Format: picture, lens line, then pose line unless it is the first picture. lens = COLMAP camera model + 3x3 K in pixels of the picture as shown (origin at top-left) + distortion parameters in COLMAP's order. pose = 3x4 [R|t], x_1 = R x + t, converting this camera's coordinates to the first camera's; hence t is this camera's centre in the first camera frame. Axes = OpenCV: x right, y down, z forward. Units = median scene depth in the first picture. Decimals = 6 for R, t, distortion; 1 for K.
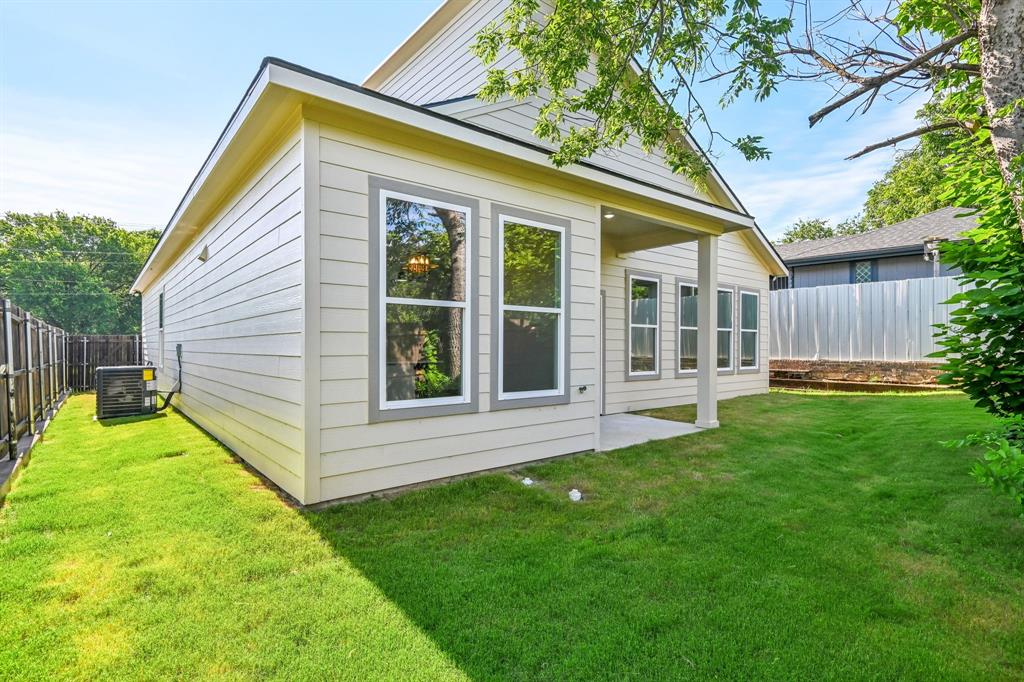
lens RADIAL K [[514.0, 0, 507.4], [0, 514.0, 341.4], [0, 0, 1]] dist [-0.002346, -0.000881]
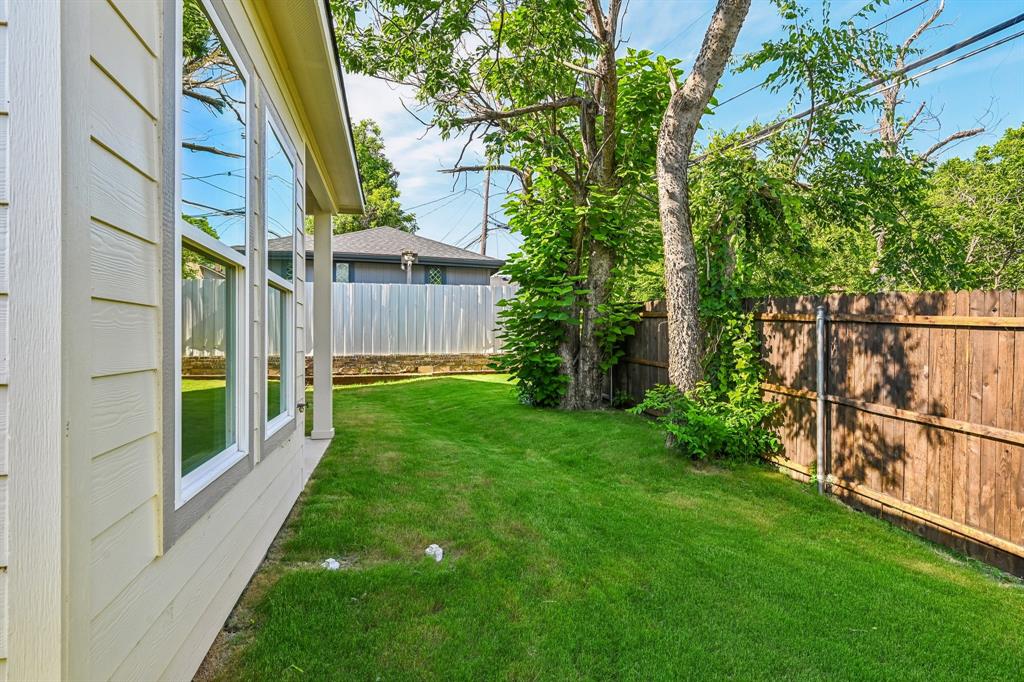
lens RADIAL K [[538.0, 0, 511.0], [0, 538.0, 338.9], [0, 0, 1]] dist [0.004378, -0.000296]
pose [[0.431962, -0.004028, 0.901883, -0.242167], [0.000713, 0.999991, 0.004125, -0.001158], [-0.901891, -0.001139, 0.431961, 0.280439]]
